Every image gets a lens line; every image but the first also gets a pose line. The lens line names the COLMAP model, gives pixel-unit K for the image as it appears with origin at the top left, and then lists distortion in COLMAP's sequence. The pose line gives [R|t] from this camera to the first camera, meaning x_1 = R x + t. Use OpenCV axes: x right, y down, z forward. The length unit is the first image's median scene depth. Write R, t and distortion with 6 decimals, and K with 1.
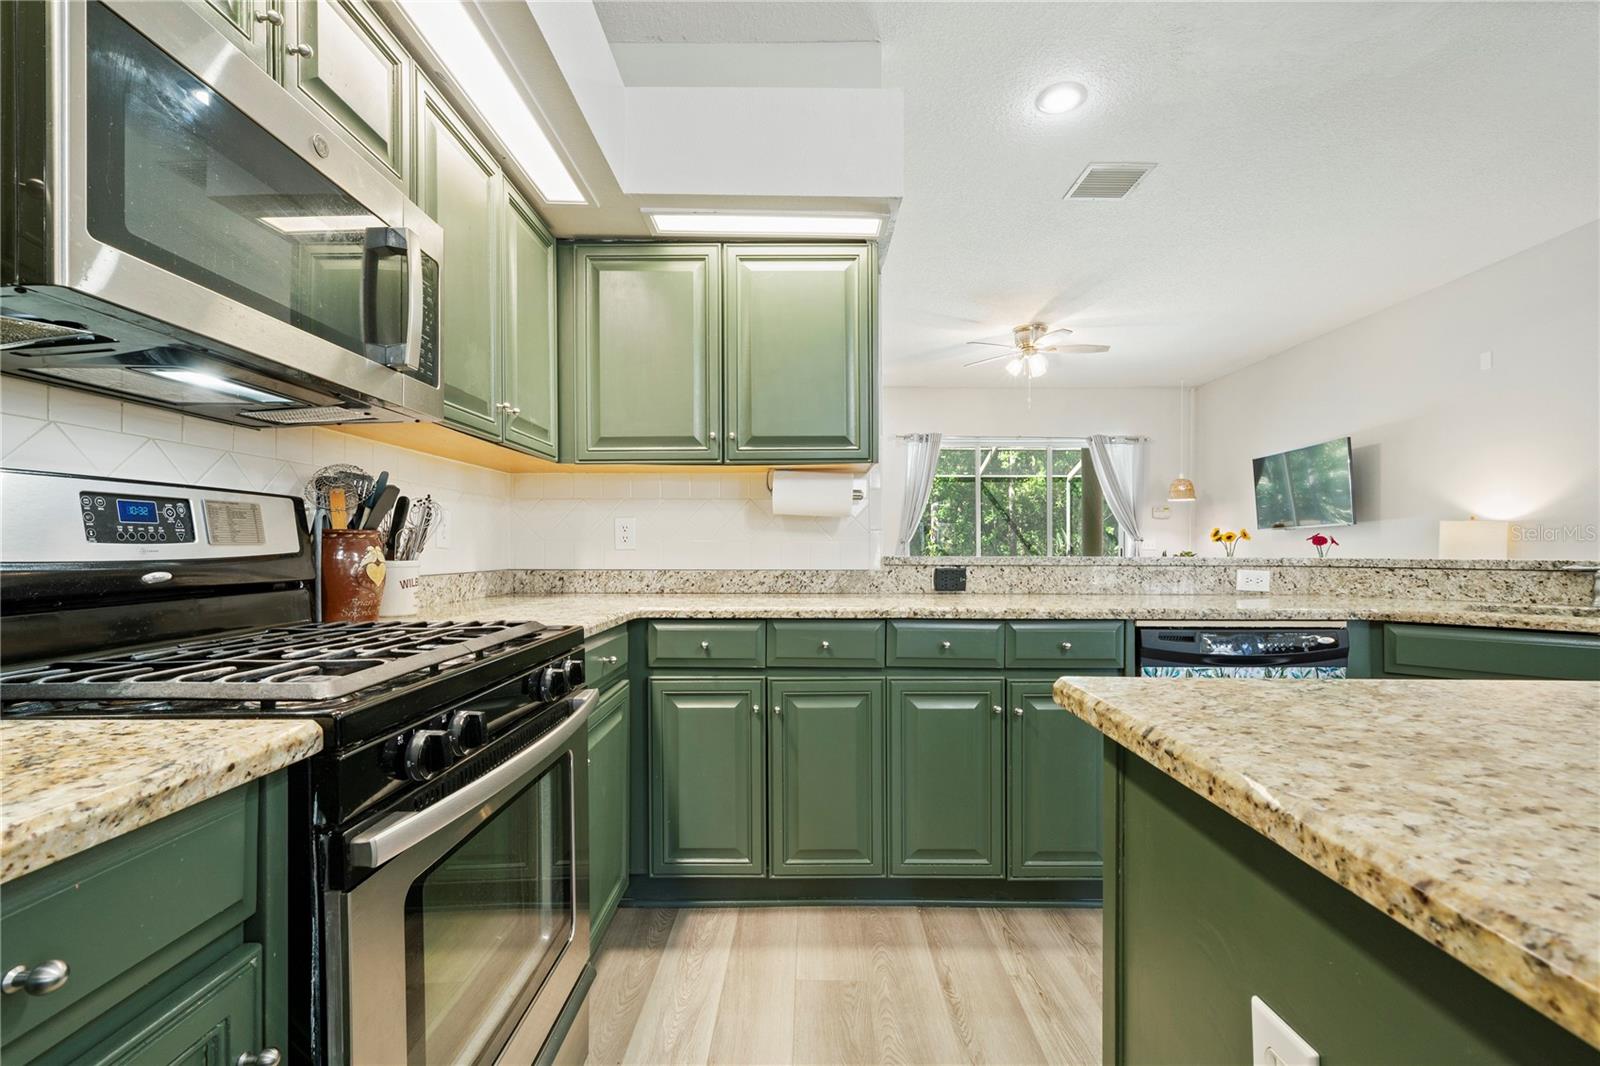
lens RADIAL K [[703.7, 0, 797.1], [0, 703.7, 550.0], [0, 0, 1]] dist [0.001268, 0.000593]
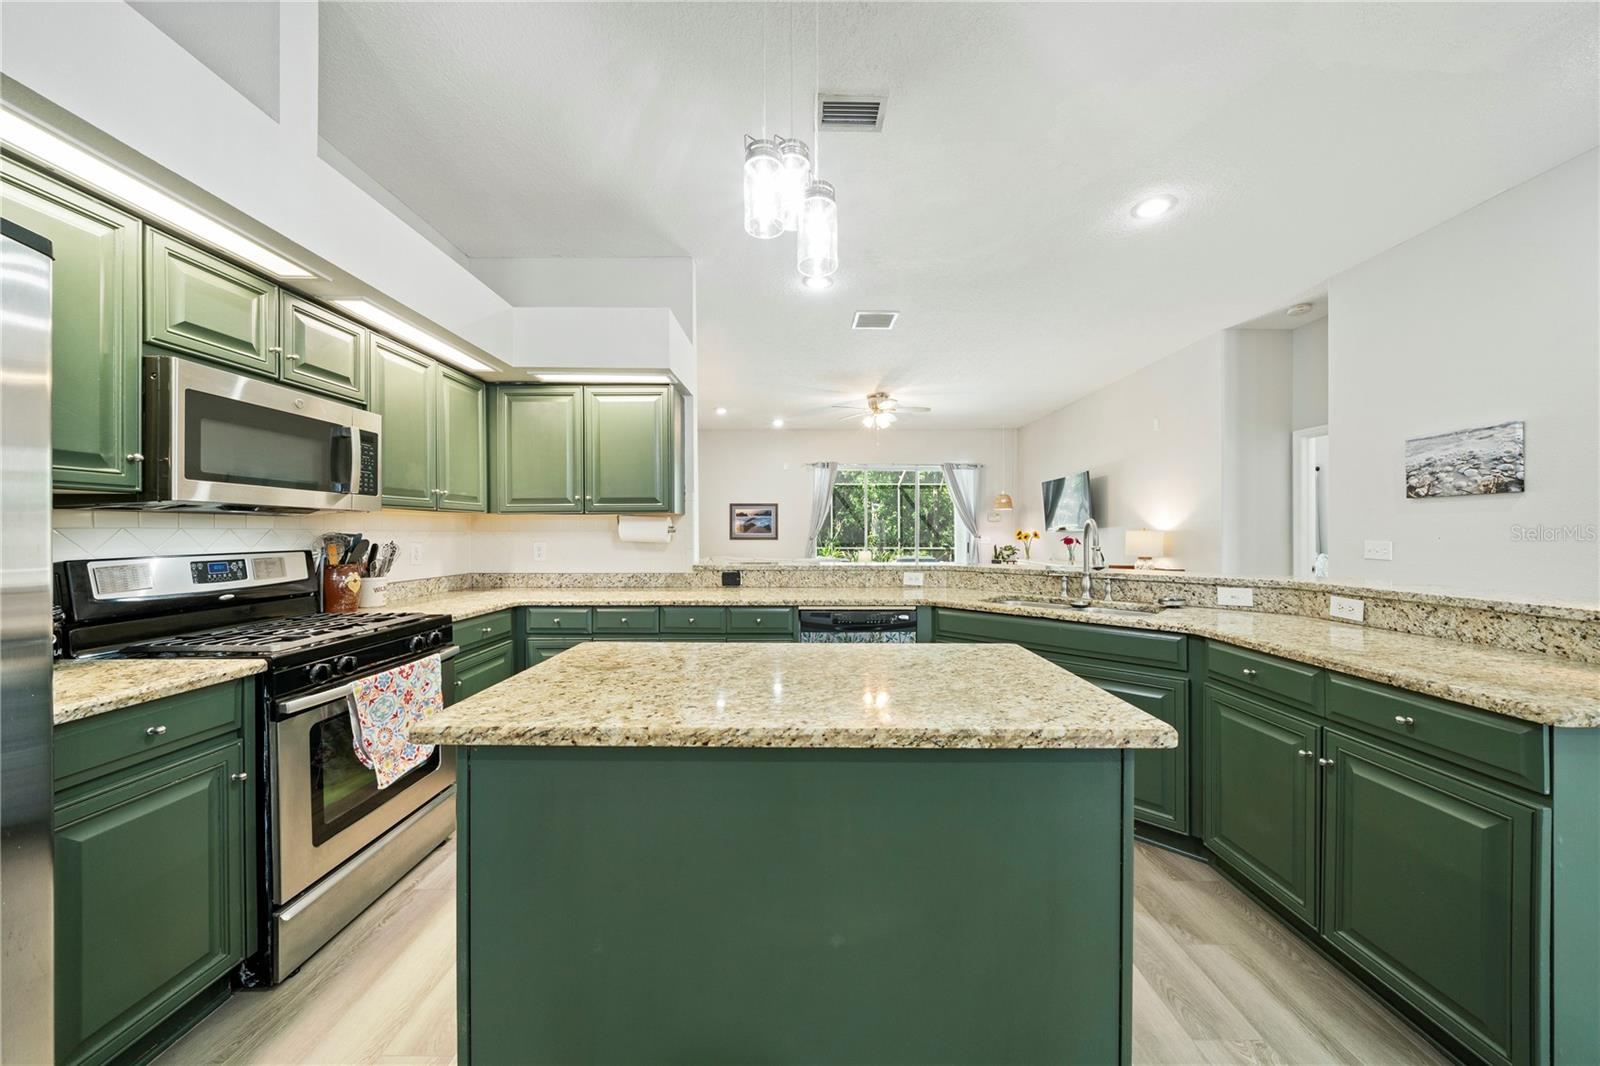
lens RADIAL K [[548.7, 0, 800.0], [0, 548.7, 533.0], [0, 0, 1]] dist [-0.006783, -0.000189]
pose [[0.999993, -0.003247, 0.001817, 0.484261], [0.003250, 0.999994, -0.001502, -0.083182], [-0.001812, 0.001508, 0.999997, -0.389972]]
